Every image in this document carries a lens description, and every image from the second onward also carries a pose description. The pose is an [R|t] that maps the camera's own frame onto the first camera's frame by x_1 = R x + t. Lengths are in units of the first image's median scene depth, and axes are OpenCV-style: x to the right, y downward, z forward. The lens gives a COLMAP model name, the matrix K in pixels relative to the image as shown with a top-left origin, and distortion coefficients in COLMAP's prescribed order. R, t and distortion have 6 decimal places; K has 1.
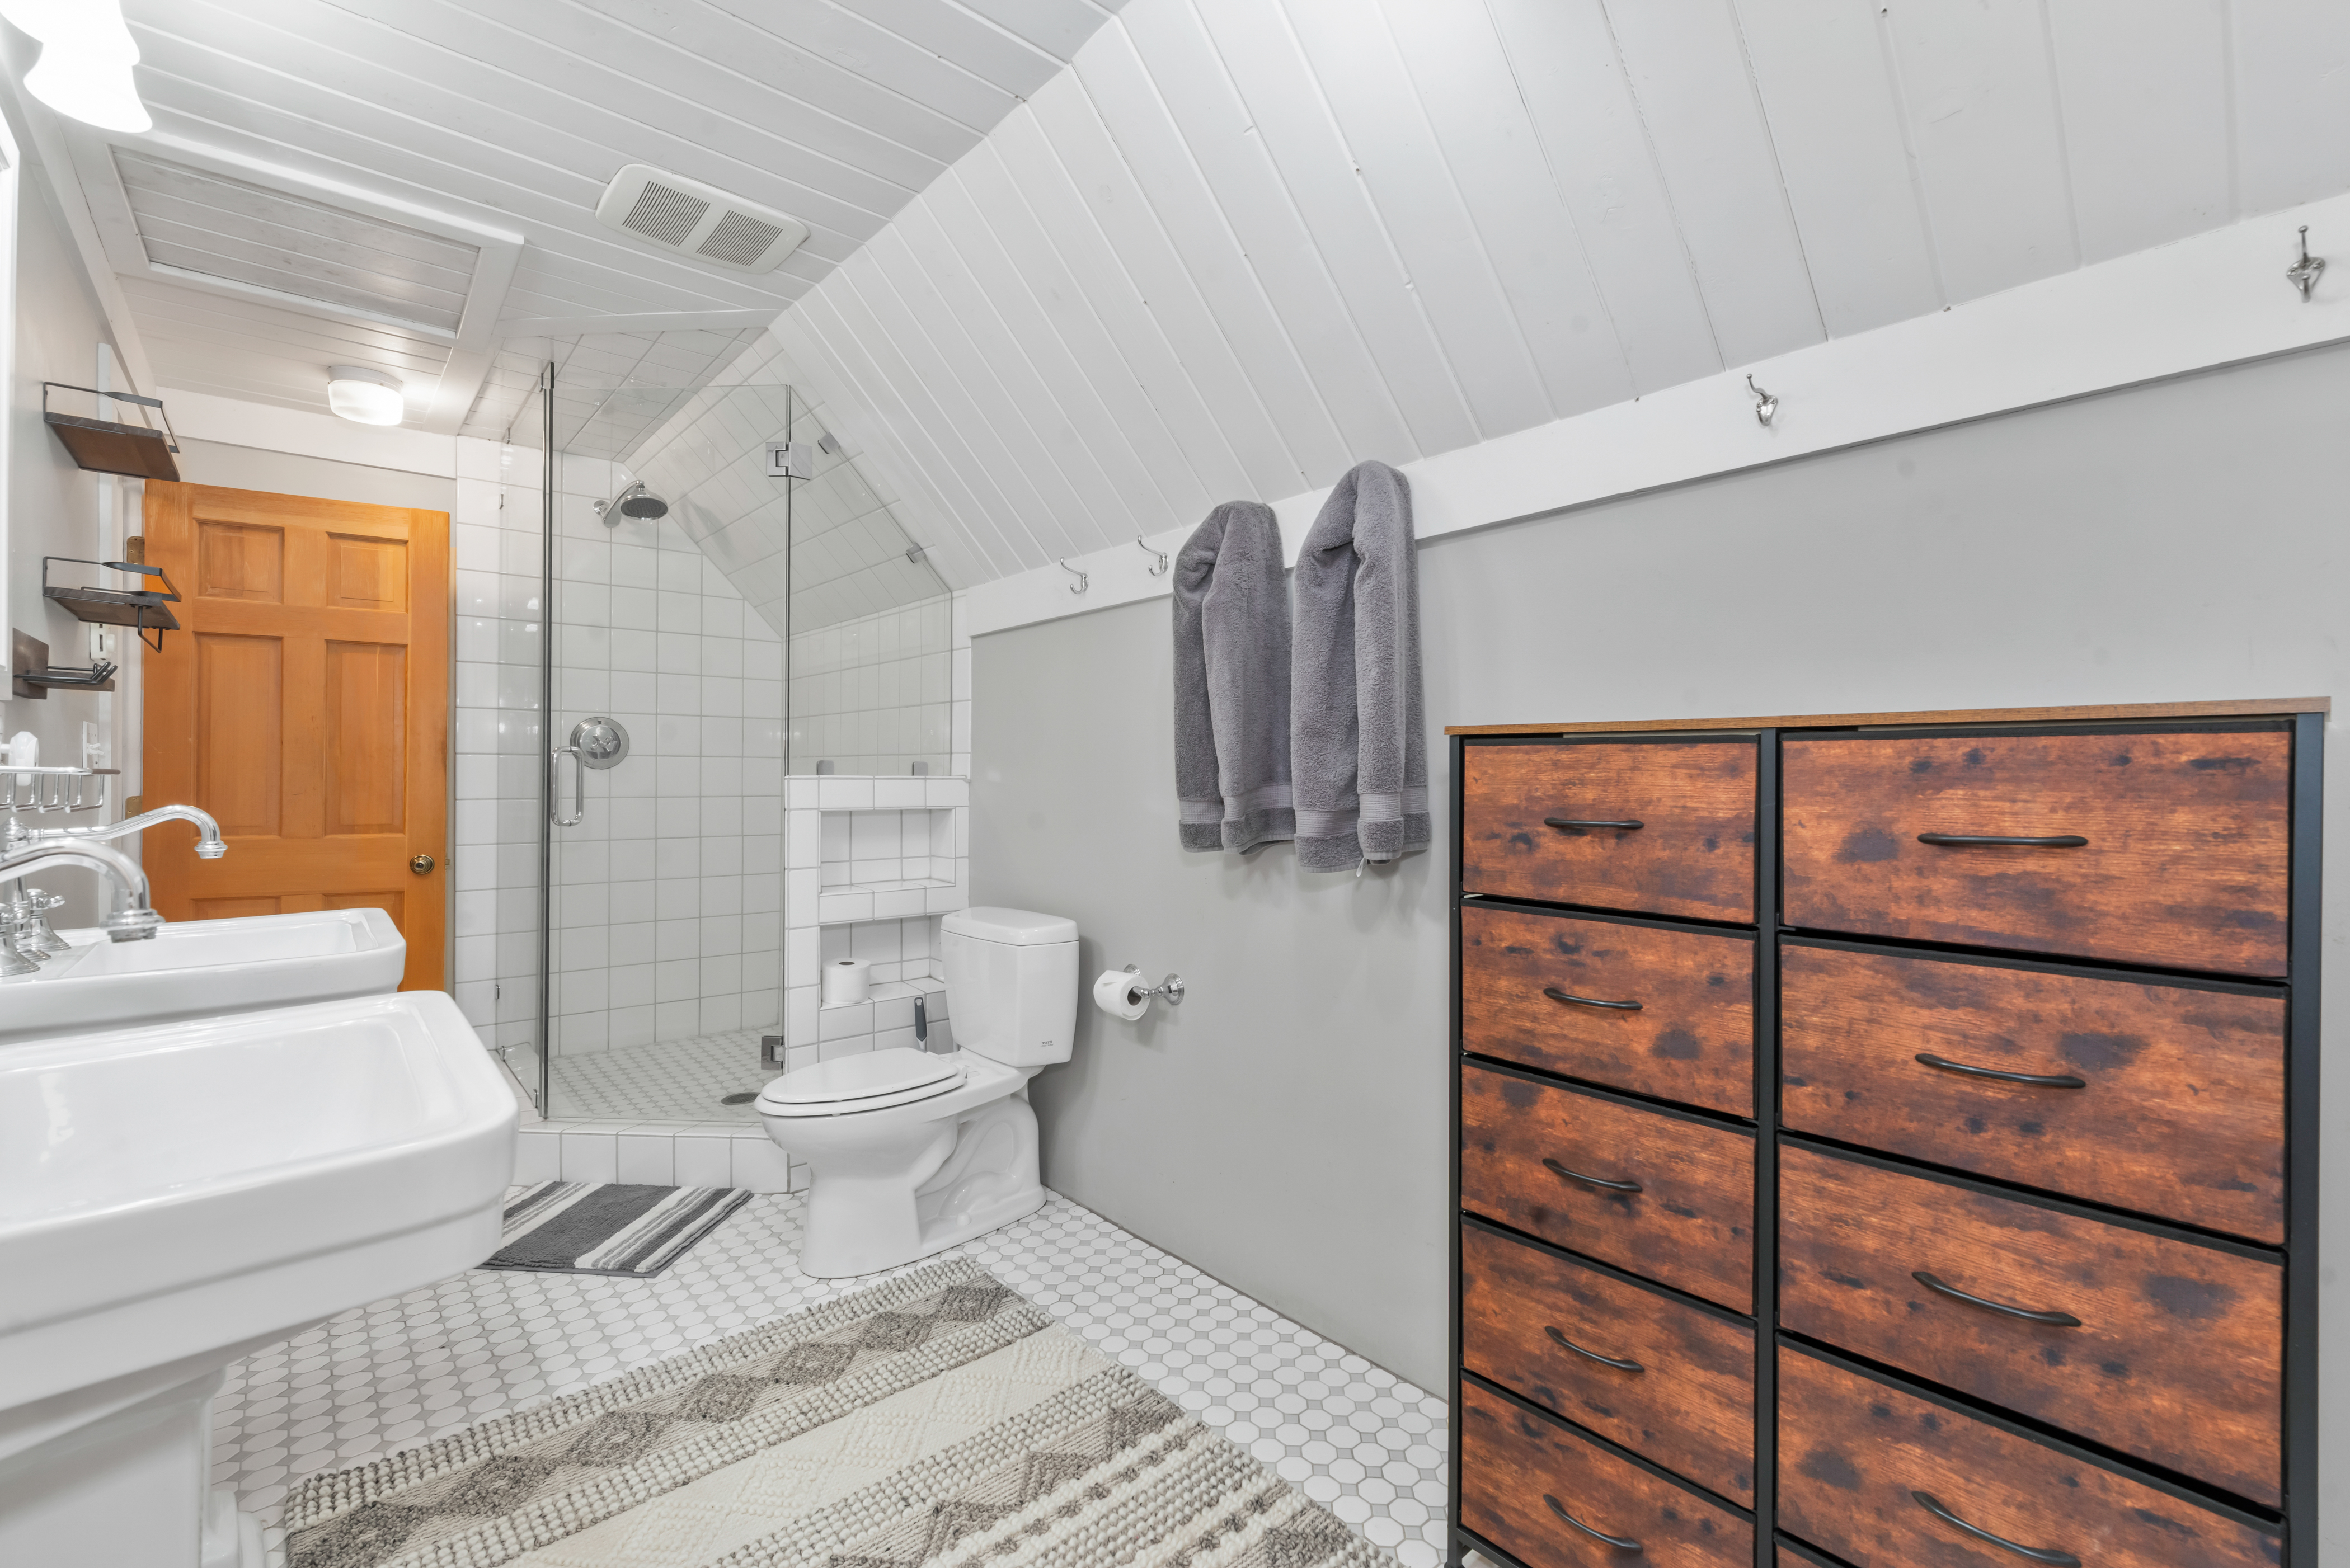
lens RADIAL K [[1008.0, 0, 1178.0], [0, 1008.0, 792.4], [0, 0, 1]] dist [0.000459, 0.000451]
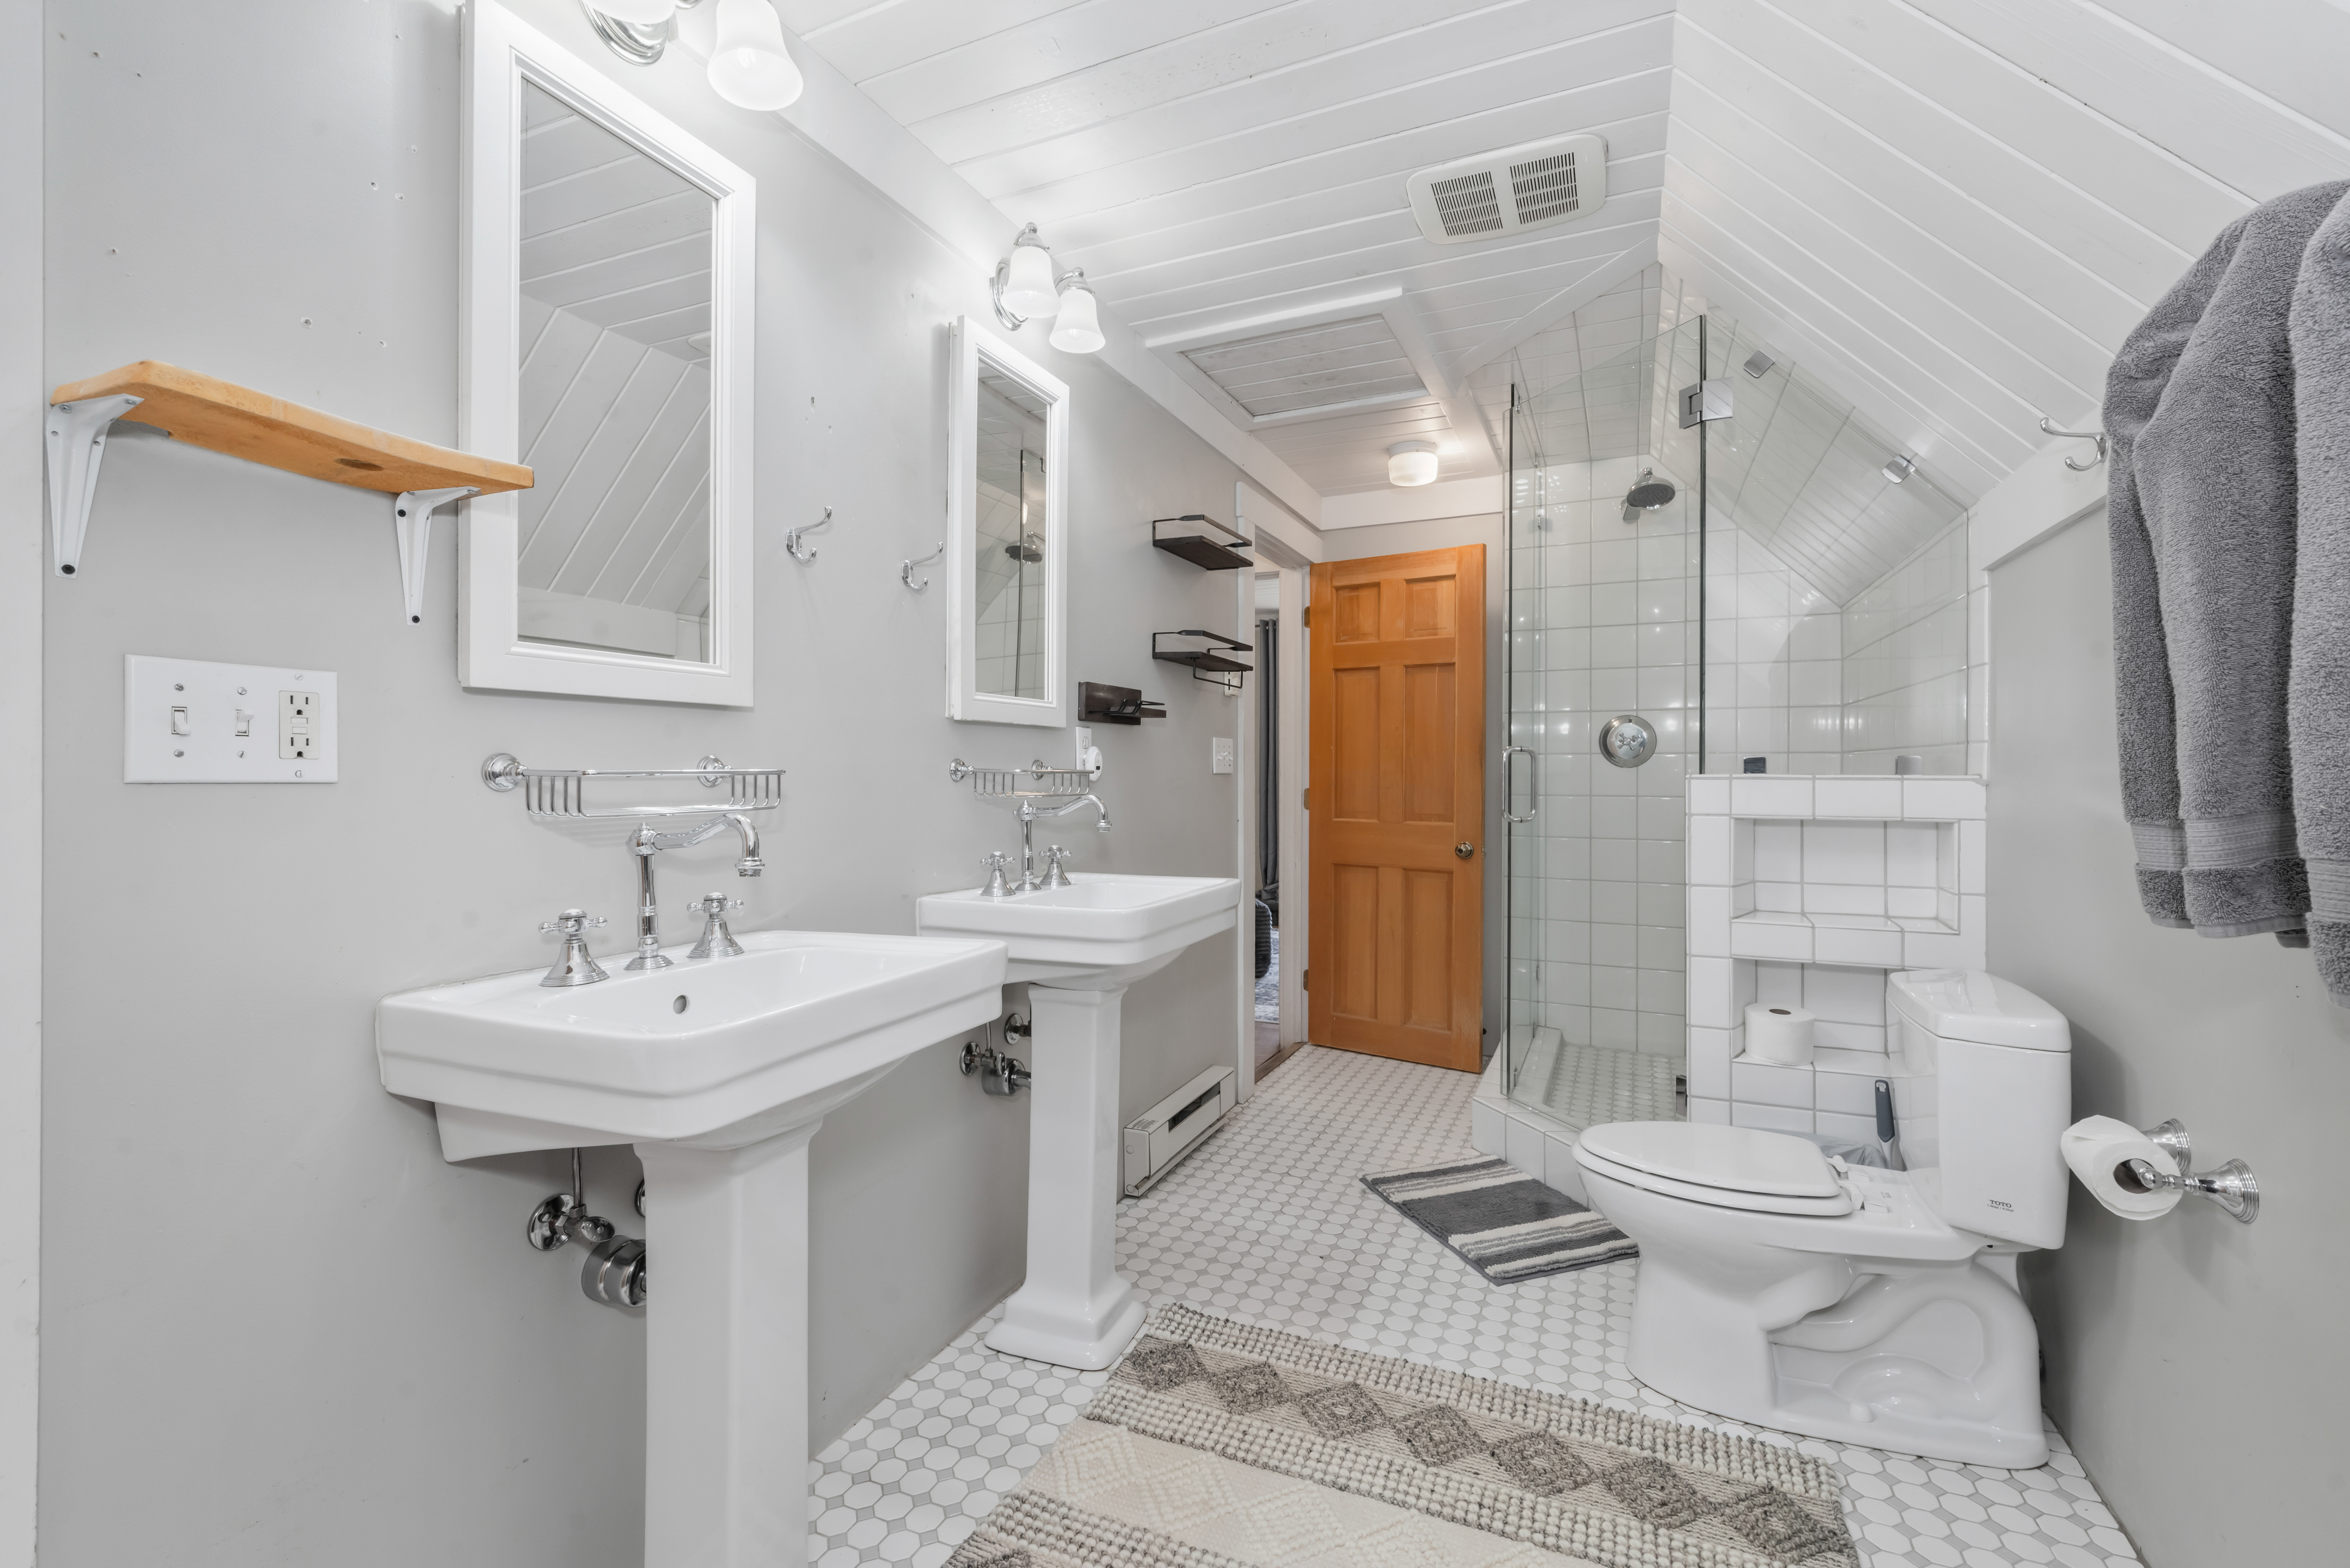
lens RADIAL K [[1008.0, 0, 1173.5], [0, 1008.0, 777.1], [0, 0, 1]] dist [0.000459, 0.000451]
pose [[0.427009, 0.003535, -0.904240, 0.269526], [-0.015083, 0.999881, -0.003213, -0.006662], [0.904121, 0.015010, 0.427012, 0.336992]]
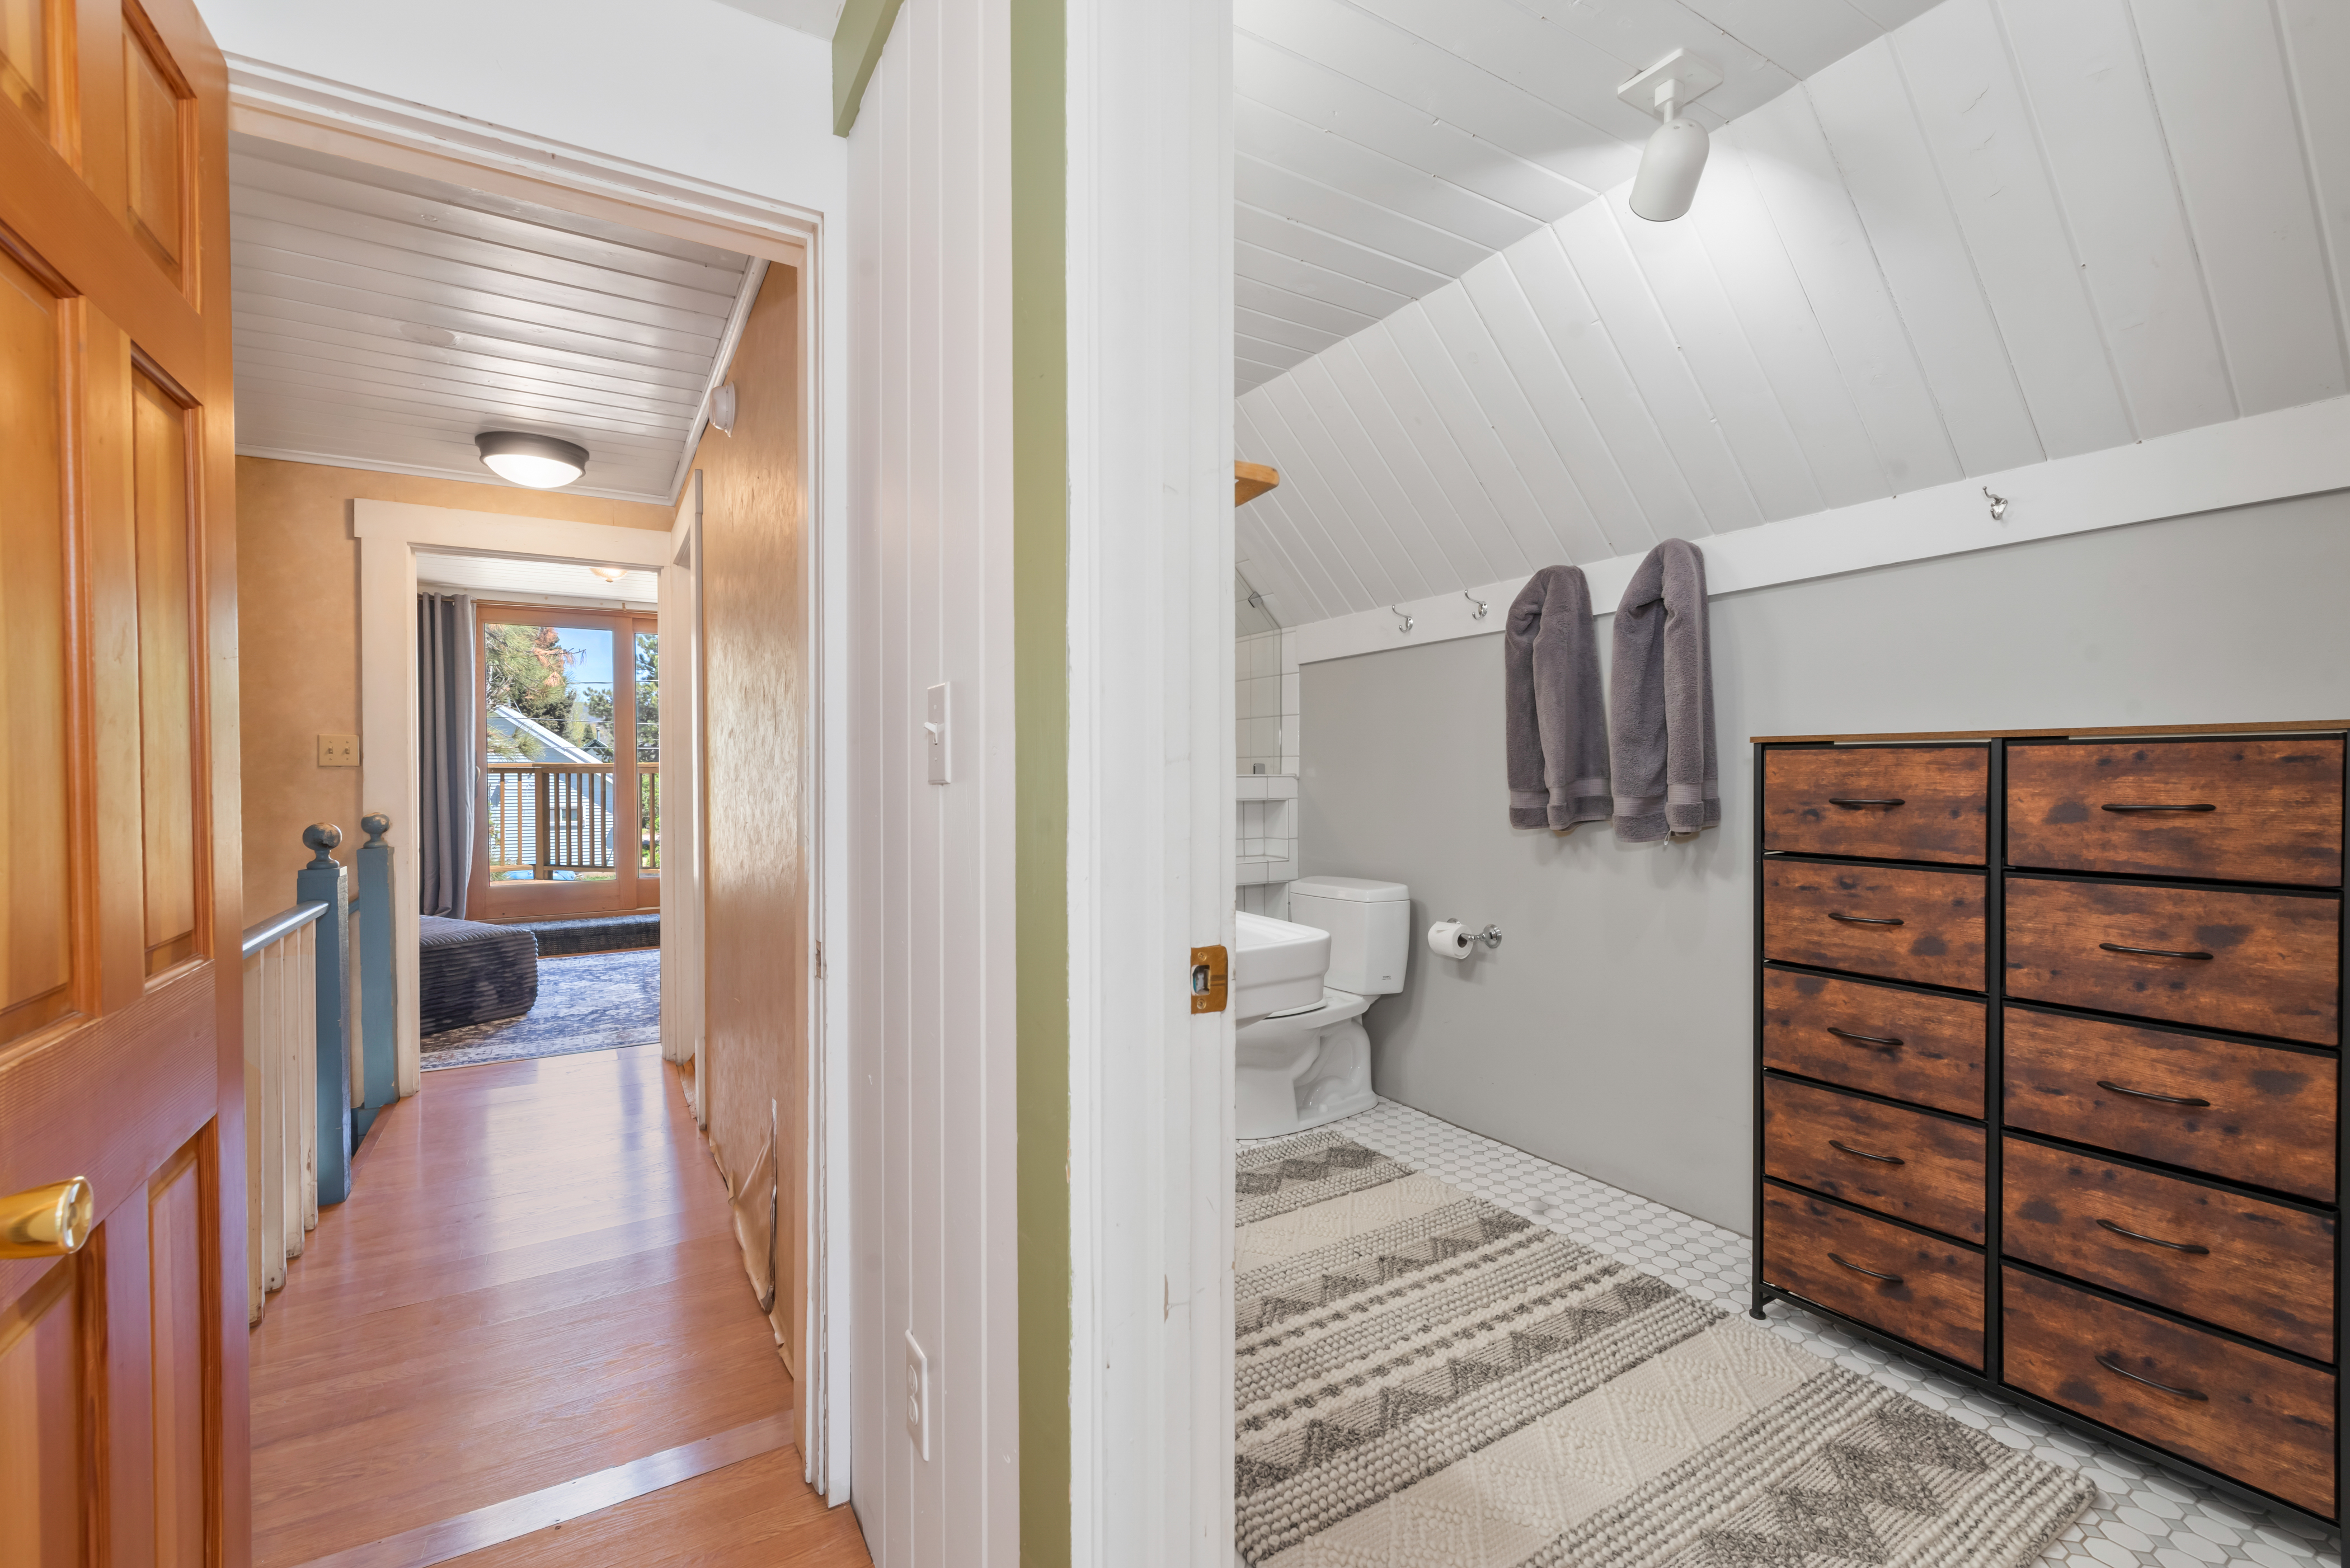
lens RADIAL K [[1008.0, 0, 1171.9], [0, 1008.0, 799.6], [0, 0, 1]] dist [0.000459, 0.000451]
pose [[0.985664, -0.003296, -0.168690, -0.232073], [0.004724, 0.999956, 0.008064, 0.007239], [0.168656, -0.008746, 0.985636, -0.428151]]
